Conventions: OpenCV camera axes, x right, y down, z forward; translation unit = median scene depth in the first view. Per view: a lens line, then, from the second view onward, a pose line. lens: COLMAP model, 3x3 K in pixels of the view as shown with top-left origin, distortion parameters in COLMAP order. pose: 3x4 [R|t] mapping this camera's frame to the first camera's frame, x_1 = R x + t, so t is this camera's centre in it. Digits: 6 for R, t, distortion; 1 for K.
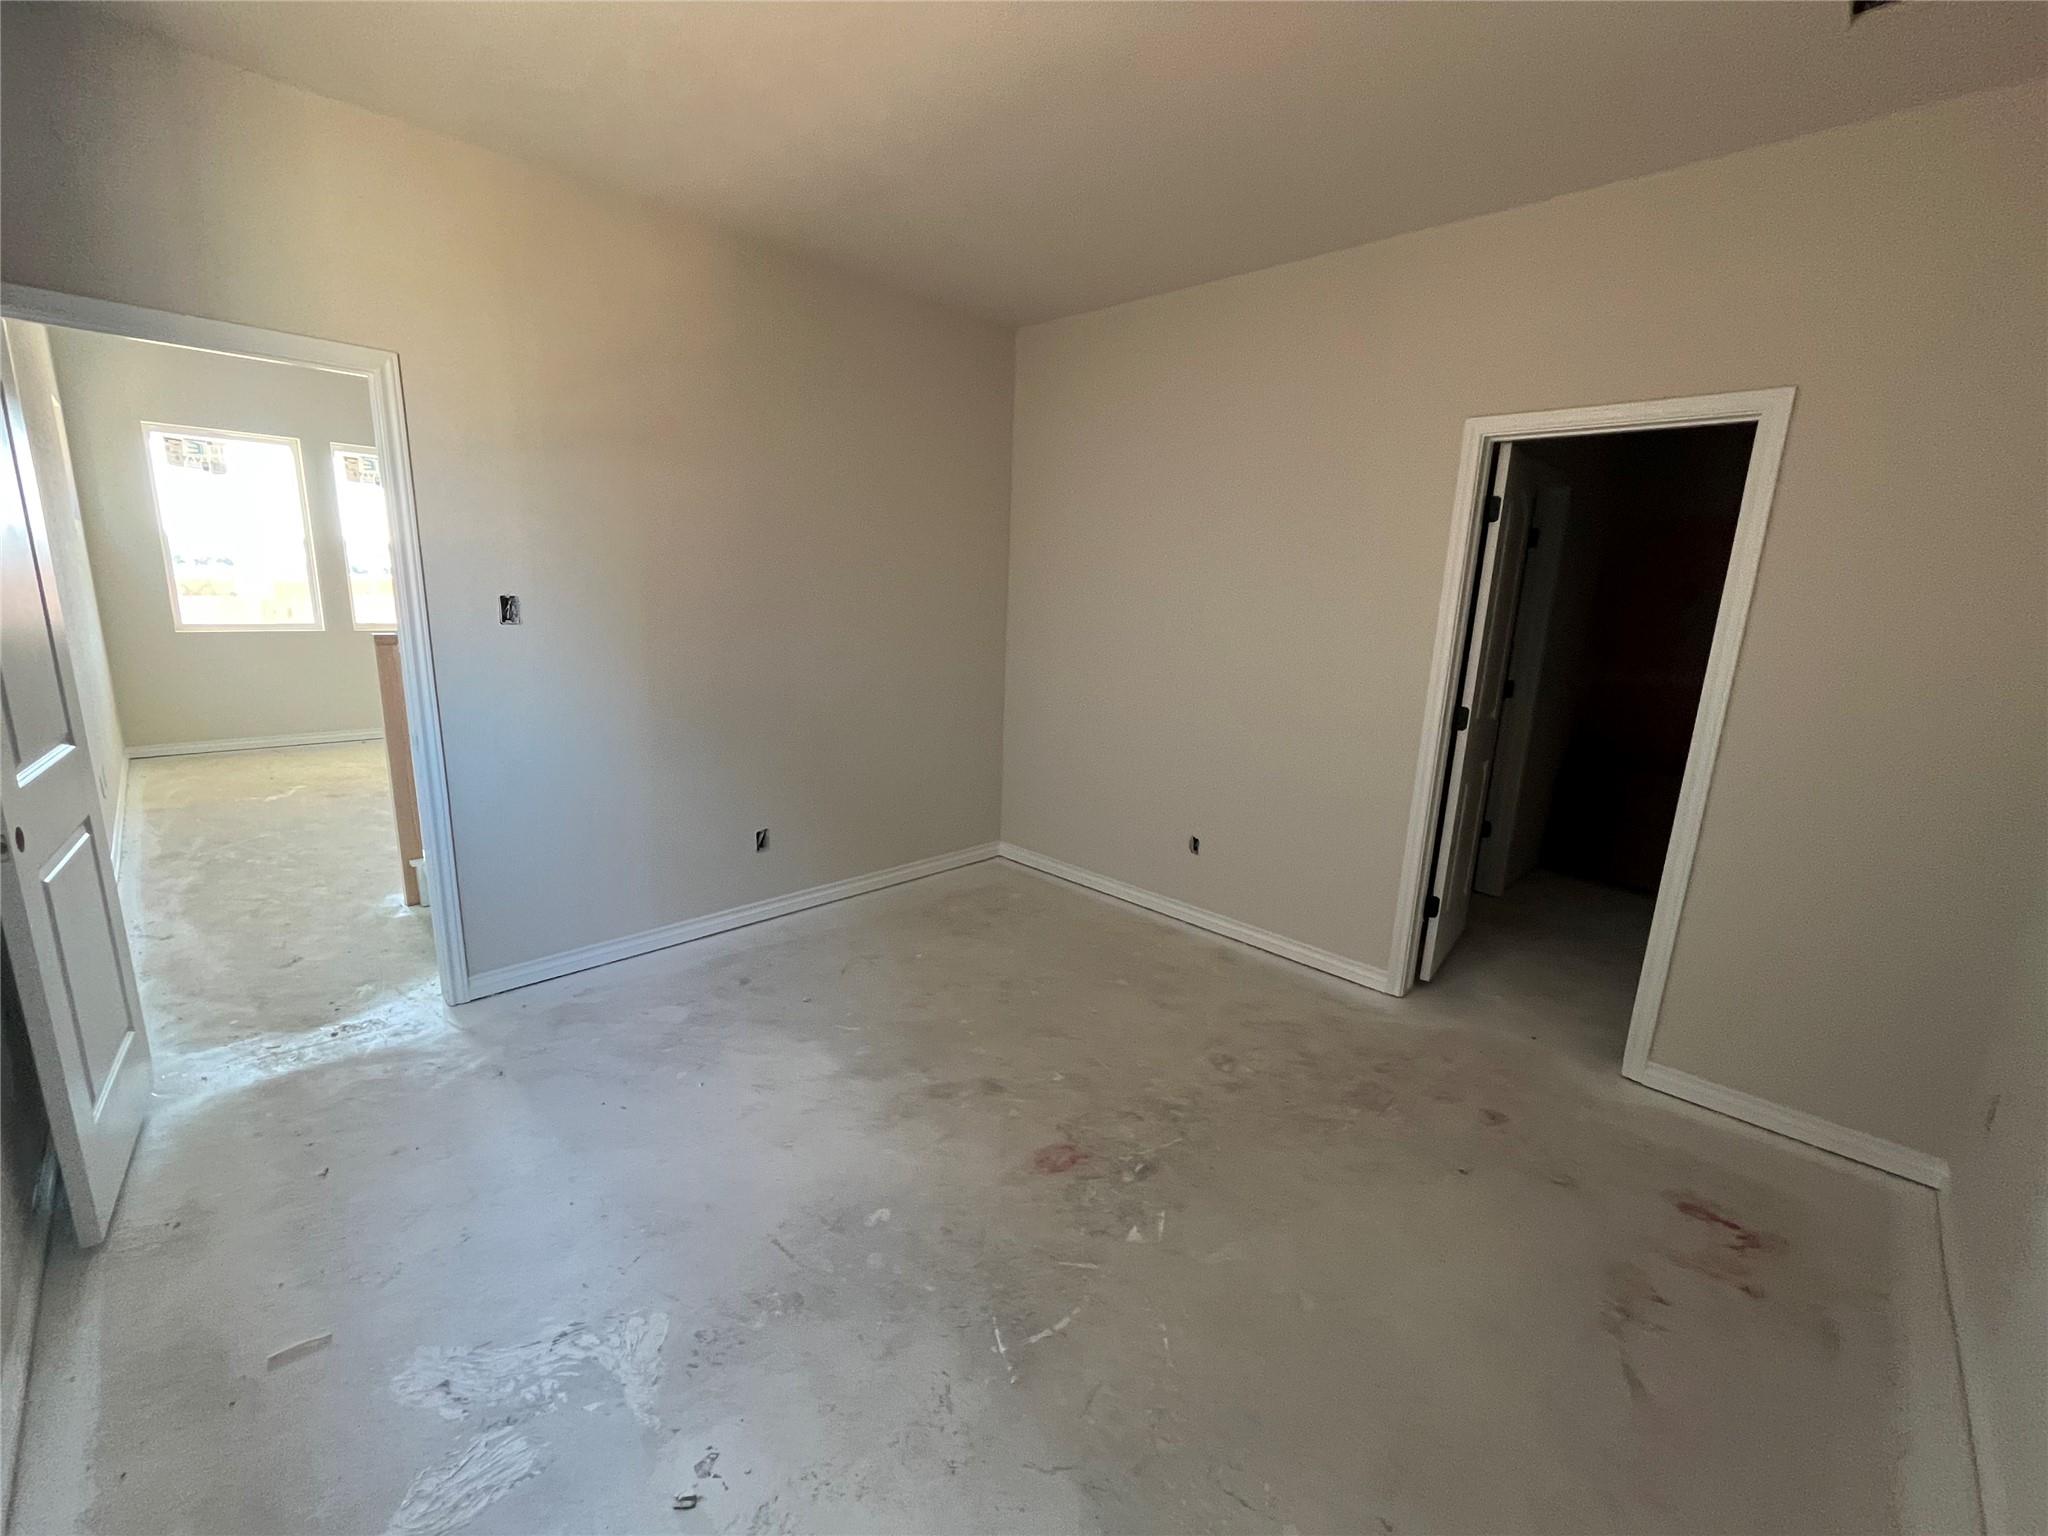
lens RADIAL K [[837.9, 0, 1019.7], [0, 837.9, 768.9], [0, 0, 1]] dist [-0.000784, -0.000856]
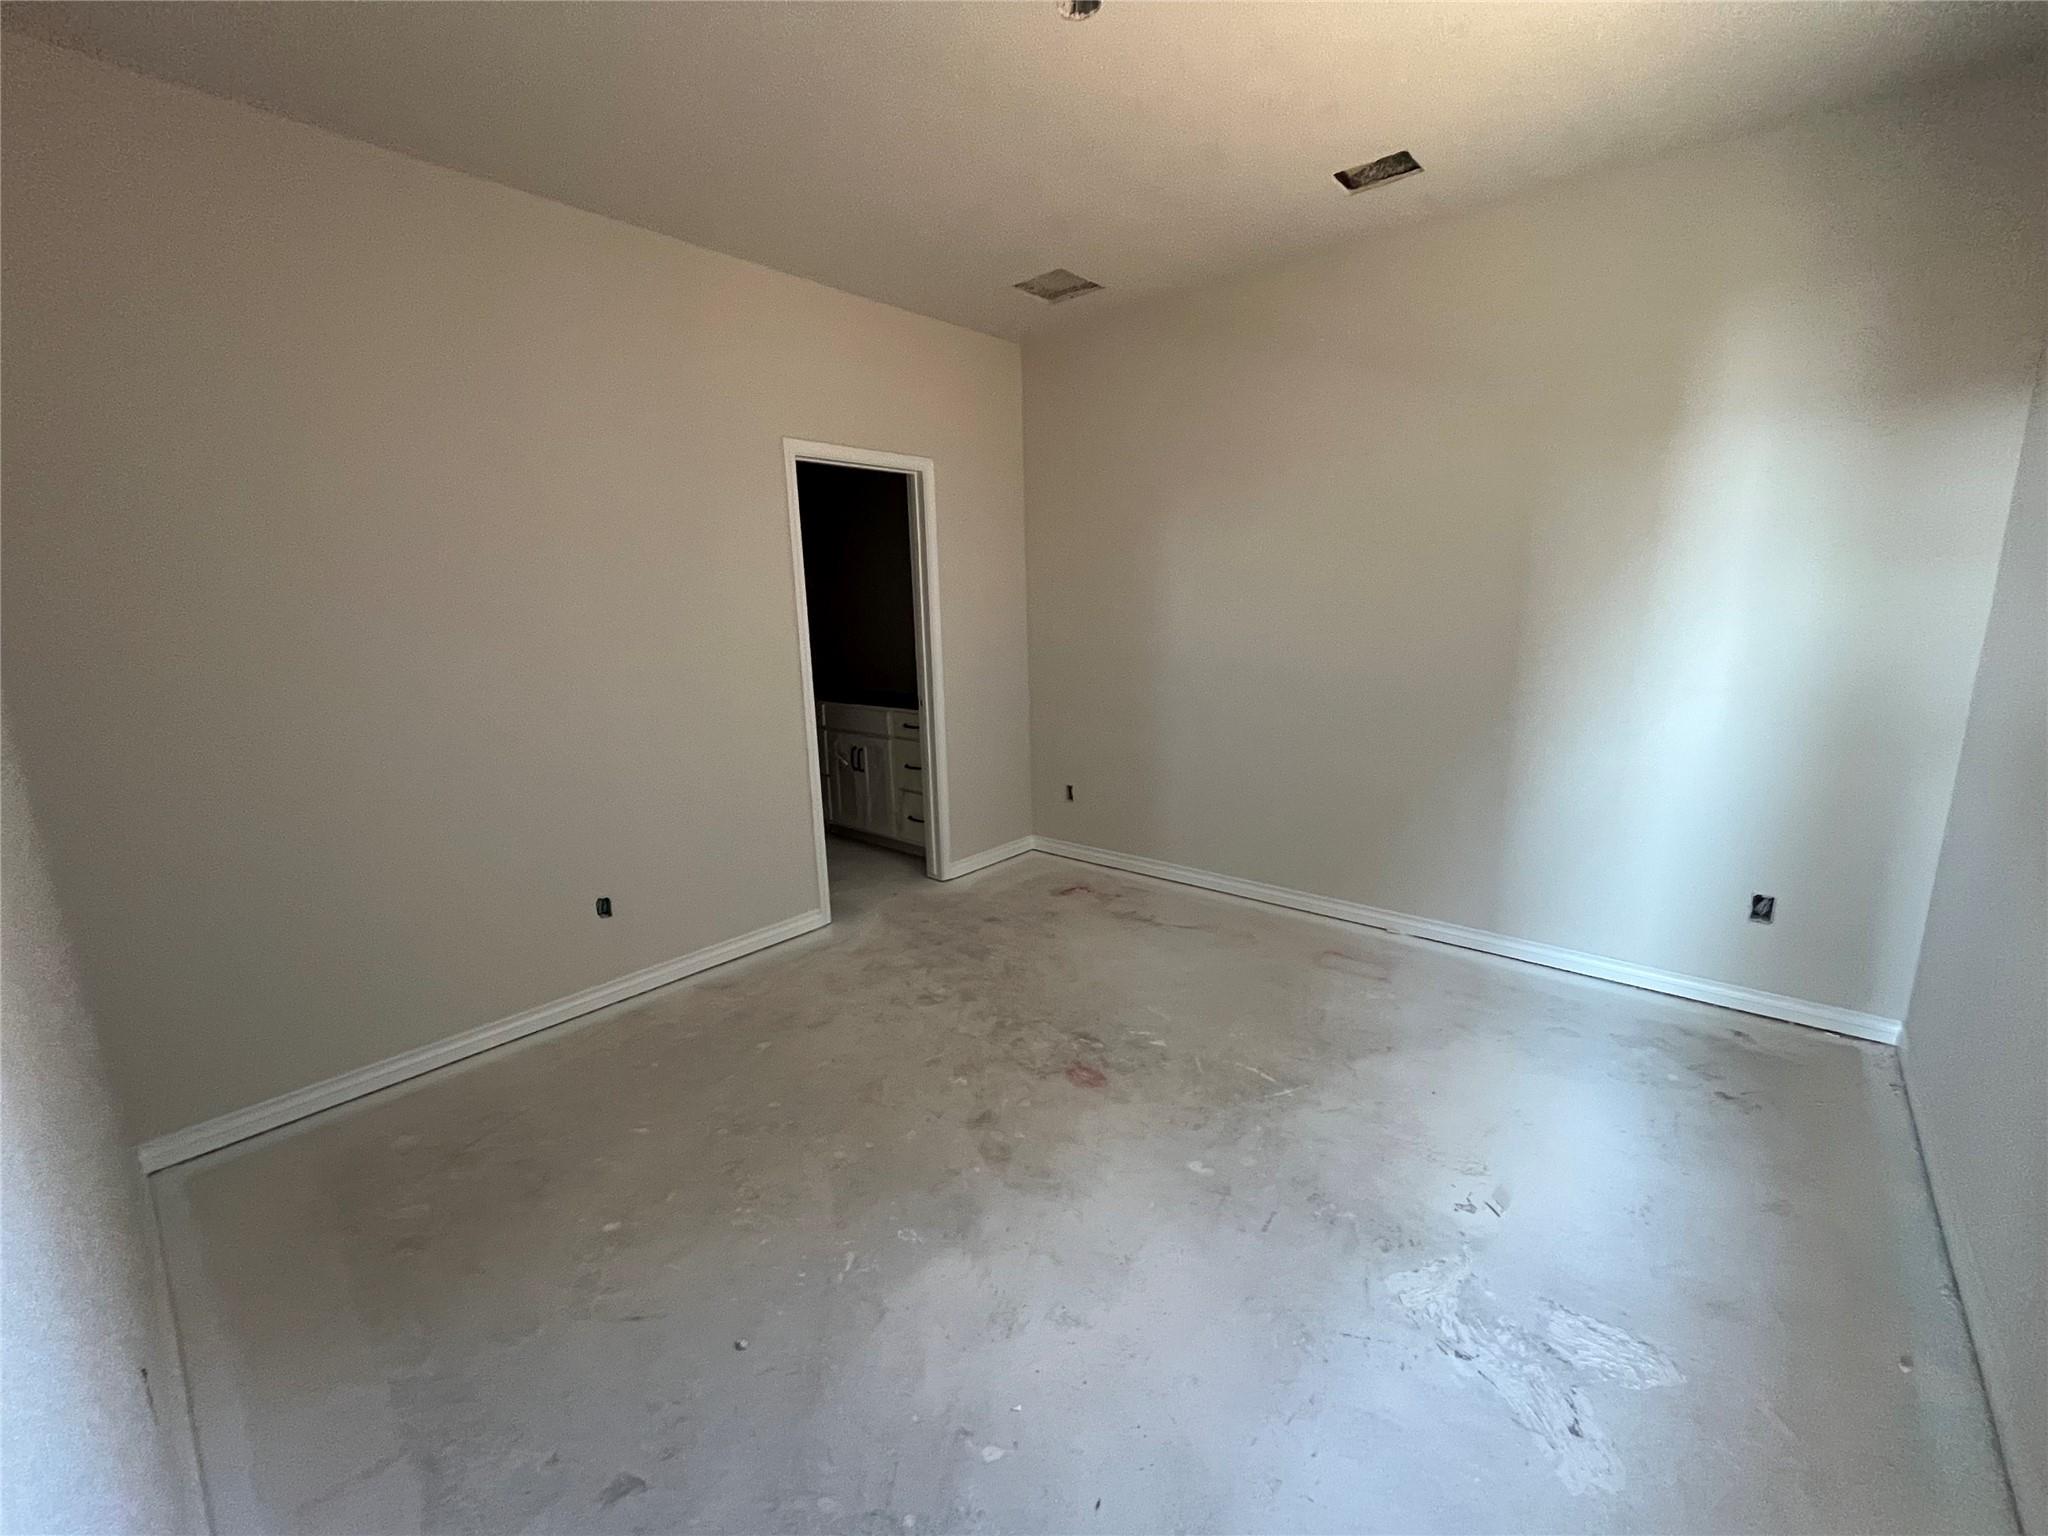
lens RADIAL K [[837.9, 0, 1019.7], [0, 837.9, 768.9], [0, 0, 1]] dist [-0.000784, -0.000856]
pose [[-0.059383, -0.236284, 0.969868, -1.016908], [0.238550, 0.940073, 0.243631, -0.243662], [-0.969313, 0.245829, 0.000542, 1.044327]]
